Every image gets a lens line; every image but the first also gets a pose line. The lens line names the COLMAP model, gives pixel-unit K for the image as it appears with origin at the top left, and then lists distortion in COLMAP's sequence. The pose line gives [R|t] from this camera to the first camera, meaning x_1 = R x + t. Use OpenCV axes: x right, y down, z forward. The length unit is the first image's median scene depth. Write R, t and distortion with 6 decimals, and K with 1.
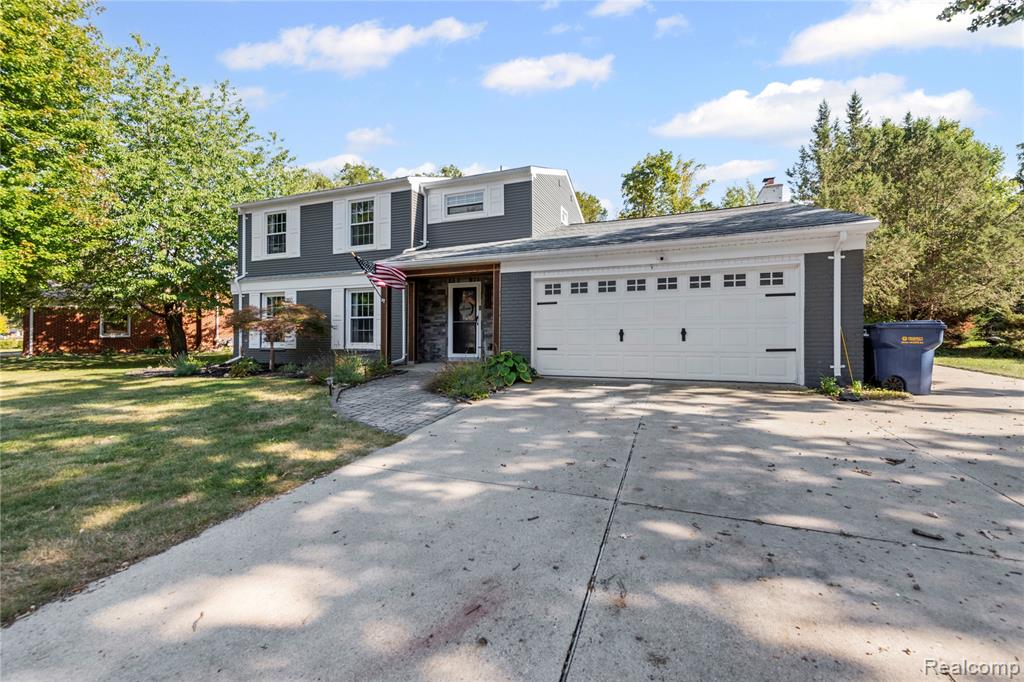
lens RADIAL K [[417.0, 0, 510.3], [0, 417.0, 335.7], [0, 0, 1]] dist [0.000724, -0.000018]
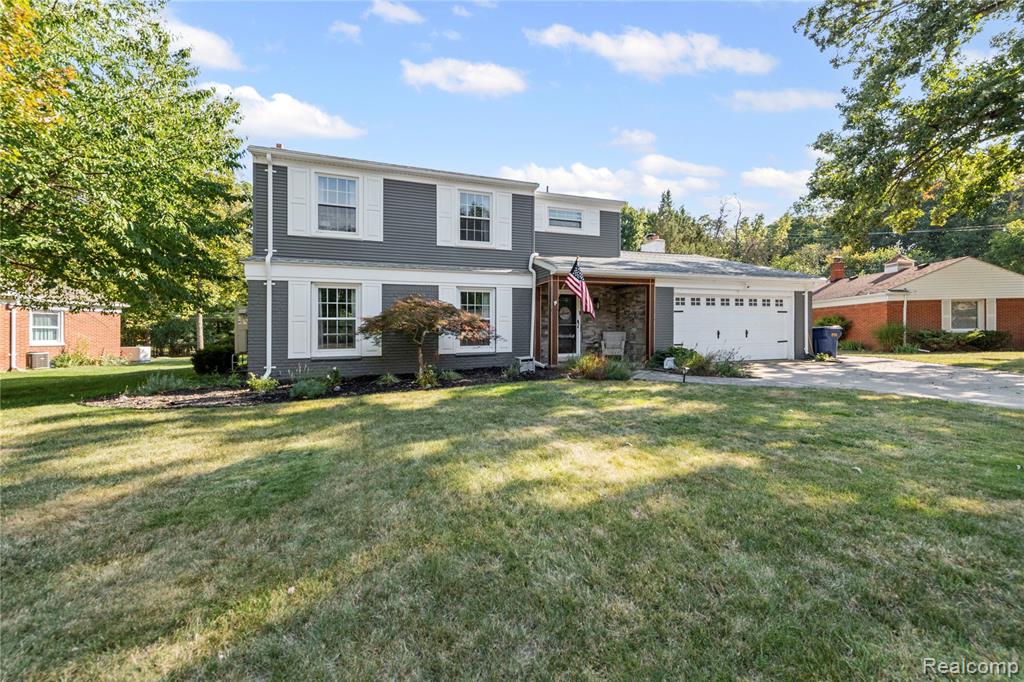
lens RADIAL K [[414.2, 0, 506.9], [0, 414.2, 351.6], [0, 0, 1]] dist [0.000237, -0.000090]
pose [[0.749810, -0.025465, 0.661163, -0.969417], [0.018769, 0.999676, 0.017218, 0.015956], [-0.661387, -0.000501, 0.750044, 0.274028]]
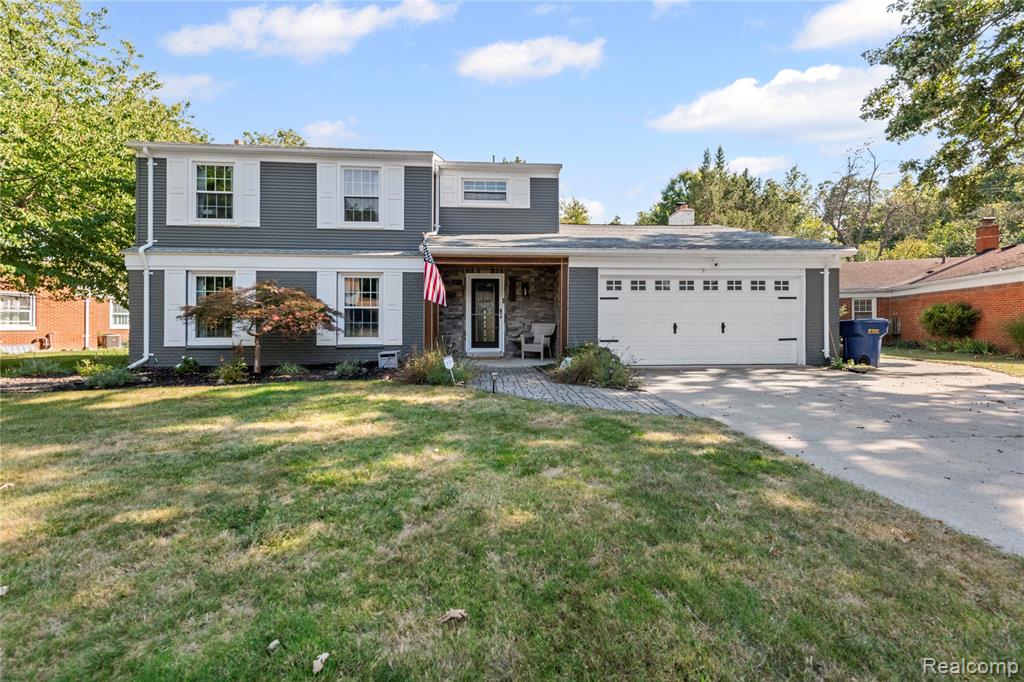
lens RADIAL K [[423.5, 0, 512.0], [0, 423.5, 341.0], [0, 0, 1]] dist [0.001259, -0.000031]
pose [[0.903054, -0.006831, 0.429472, -0.474931], [0.000289, 0.999883, 0.015297, 0.012258], [-0.429526, -0.013690, 0.902951, 0.095752]]
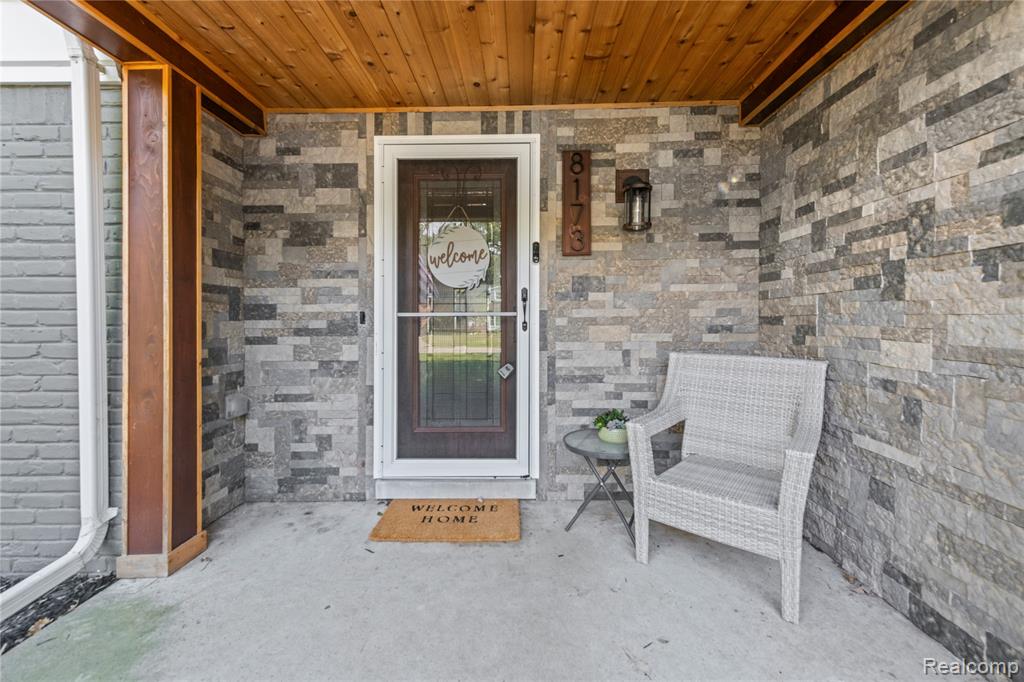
lens RADIAL K [[406.6, 0, 516.9], [0, 406.6, 333.2], [0, 0, 1]] dist [0.000402, -0.000145]
pose [[0.936914, -0.001664, 0.349556, -0.155644], [0.000992, 0.999997, 0.002102, -0.024276], [-0.349558, -0.001623, 0.936913, 0.793338]]
